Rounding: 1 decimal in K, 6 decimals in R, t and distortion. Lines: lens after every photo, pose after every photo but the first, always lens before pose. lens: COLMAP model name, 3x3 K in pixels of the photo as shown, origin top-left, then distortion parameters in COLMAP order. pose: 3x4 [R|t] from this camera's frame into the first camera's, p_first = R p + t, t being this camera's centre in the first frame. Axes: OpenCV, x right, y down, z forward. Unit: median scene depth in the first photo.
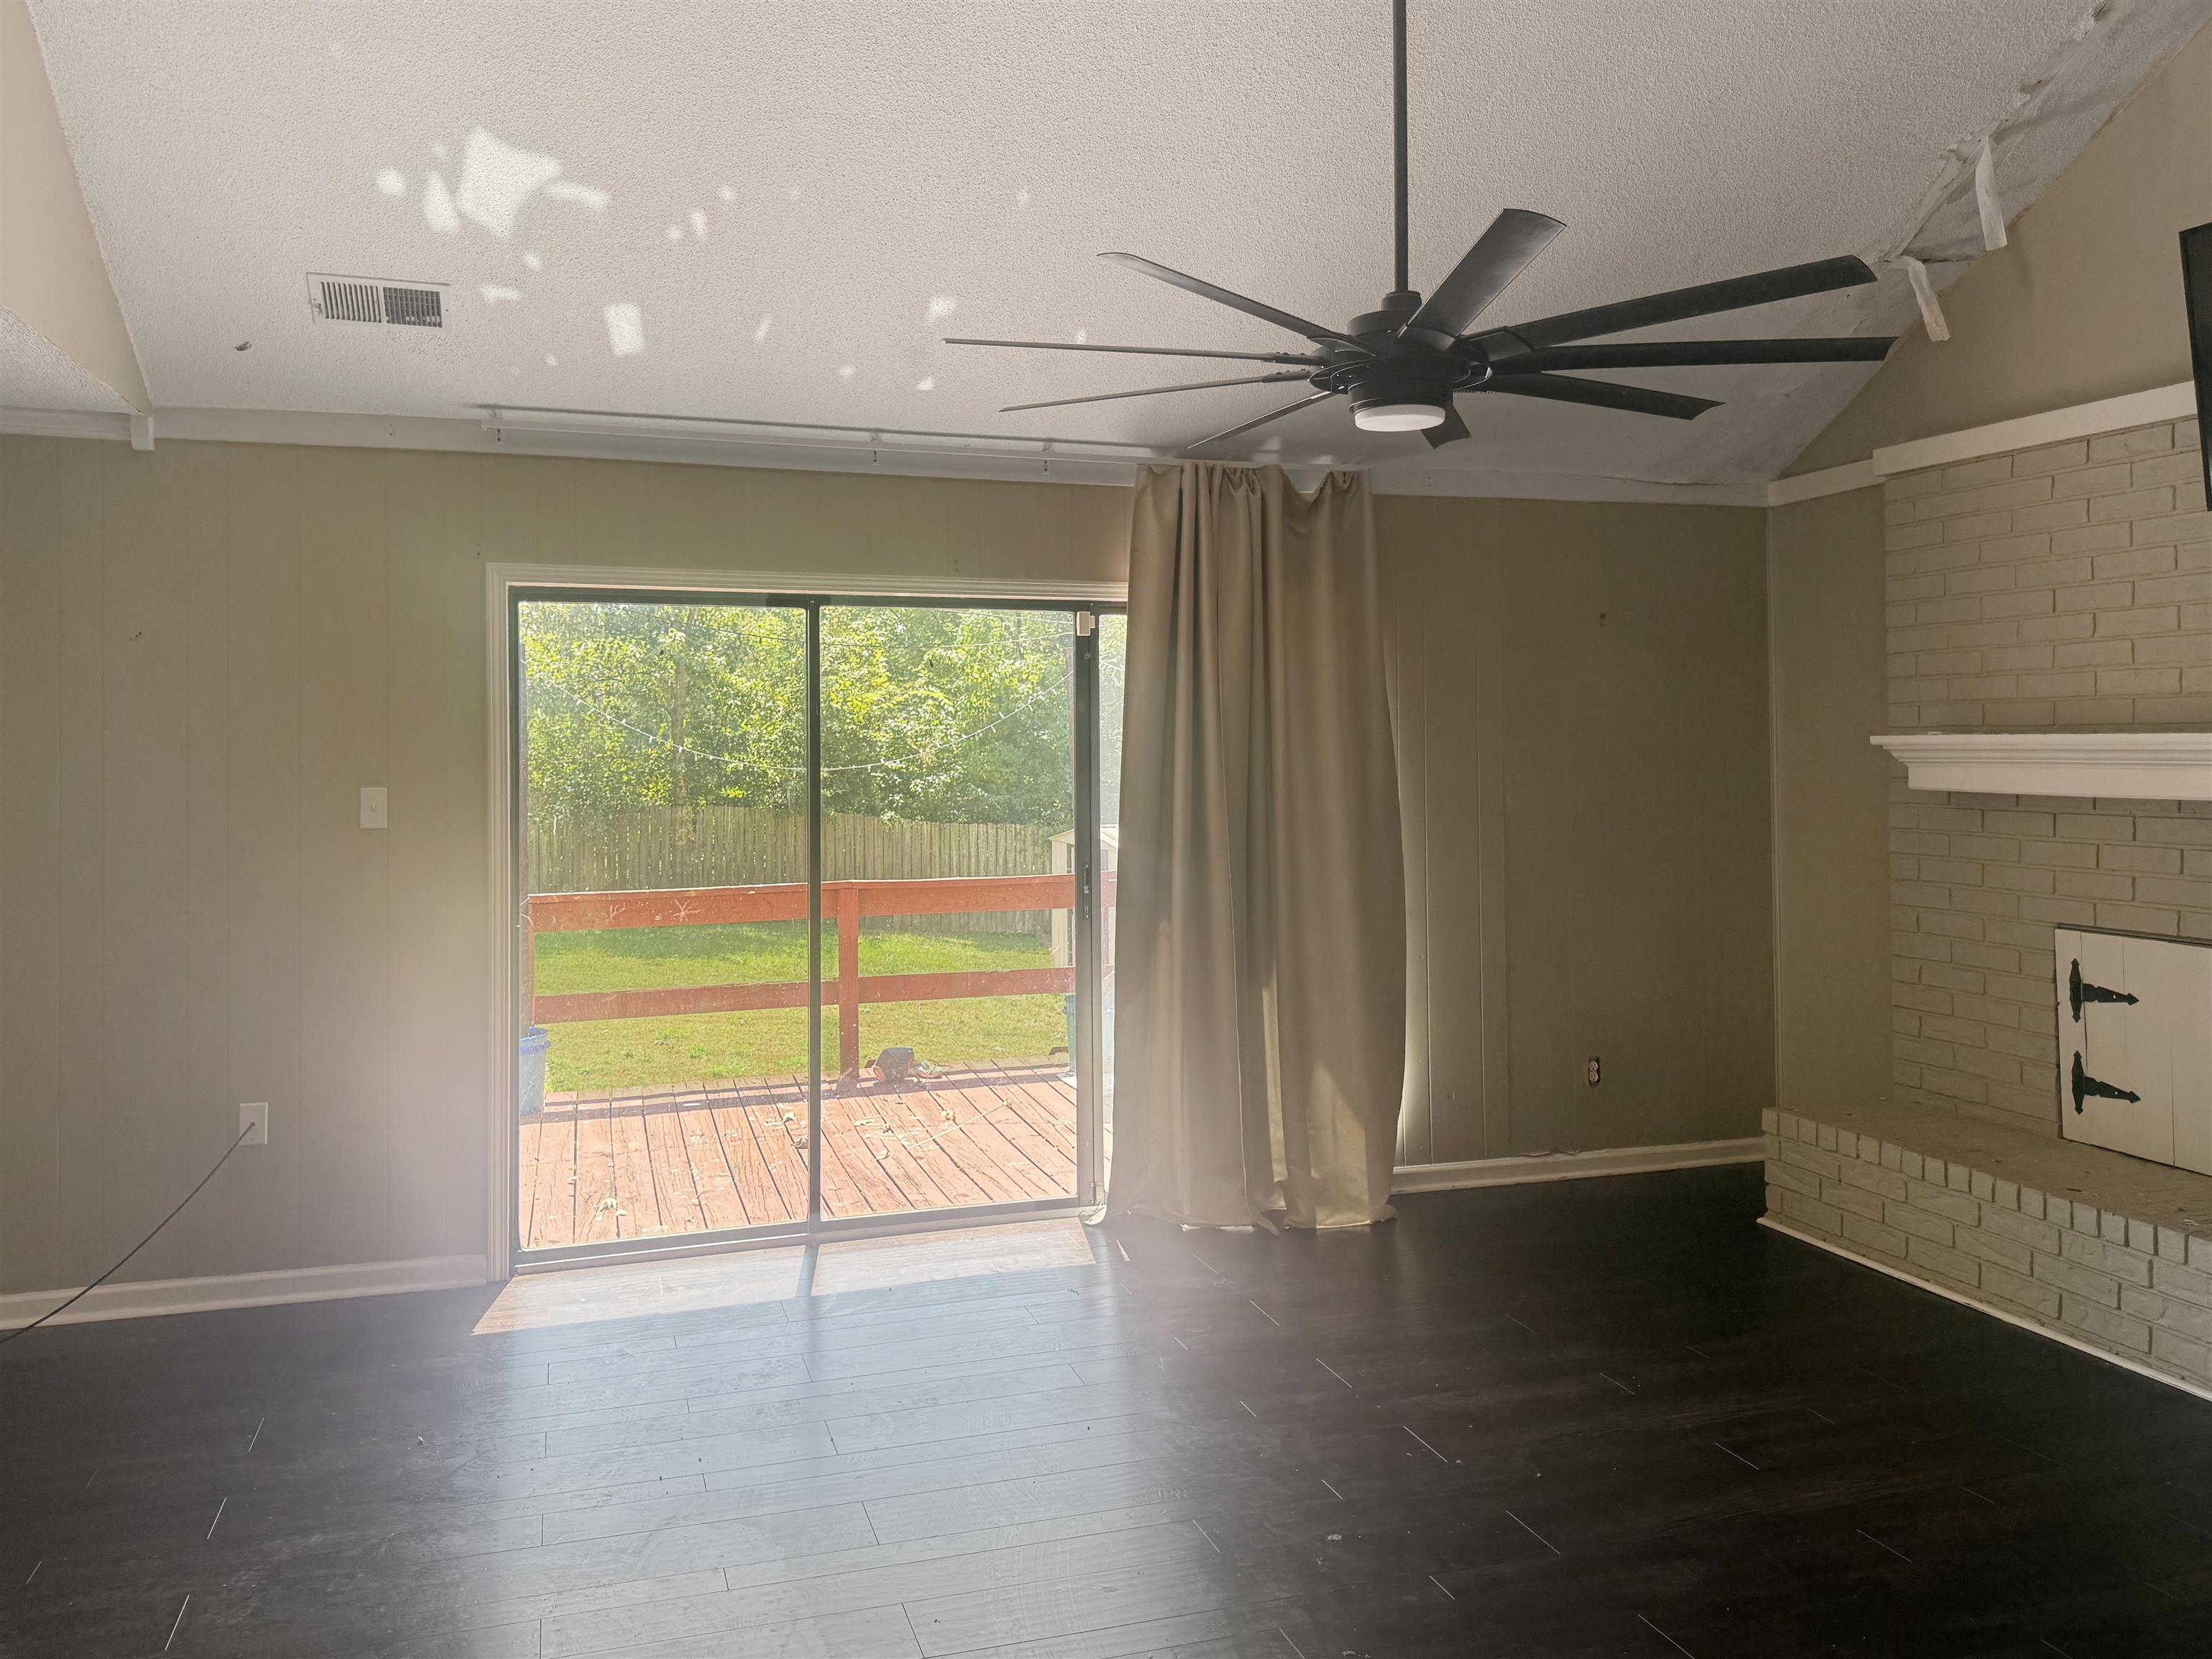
lens RADIAL K [[1696.9, 0, 1103.6], [0, 1696.9, 817.5], [0, 0, 1]] dist [0.010206, -0.000434]
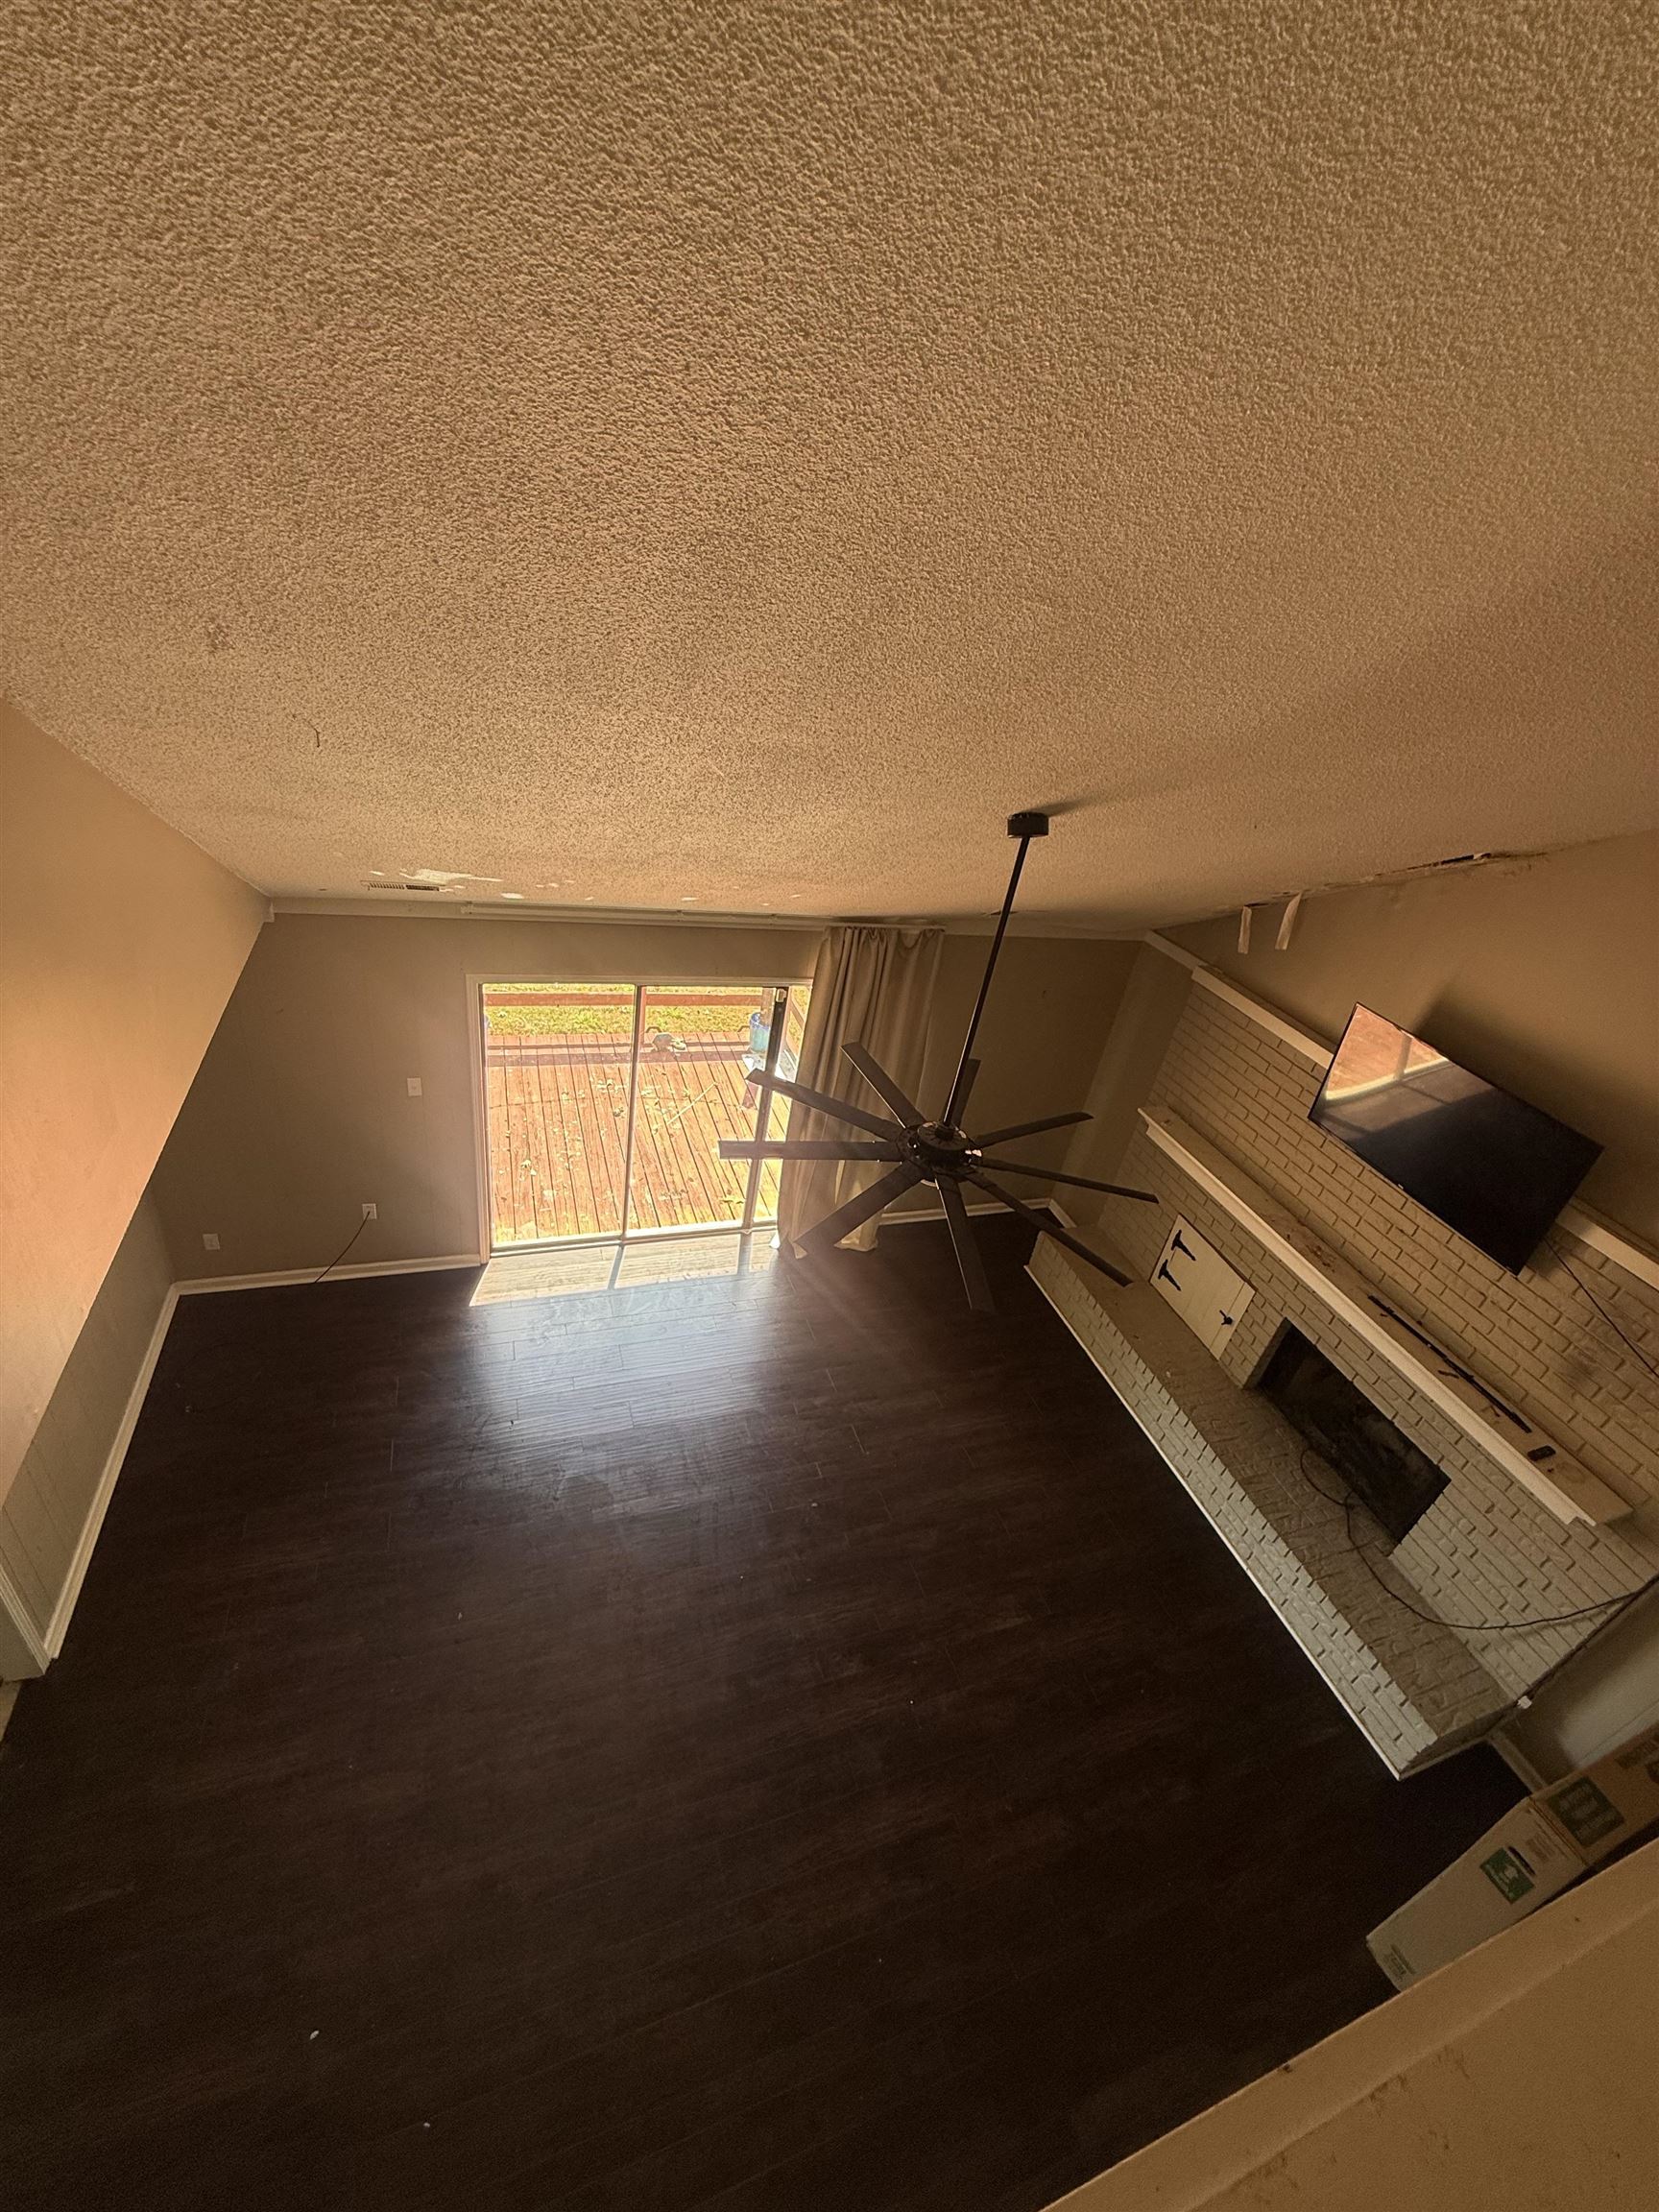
lens RADIAL K [[894.1, 0, 834.9], [0, 894.1, 1109.4], [0, 0, 1]] dist [-0.000098, -0.000142]
pose [[0.982797, 0.136232, 0.124706, -0.061782], [-0.181175, 0.842258, 0.507717, -0.536299], [-0.035867, -0.521576, 0.852450, 0.056639]]
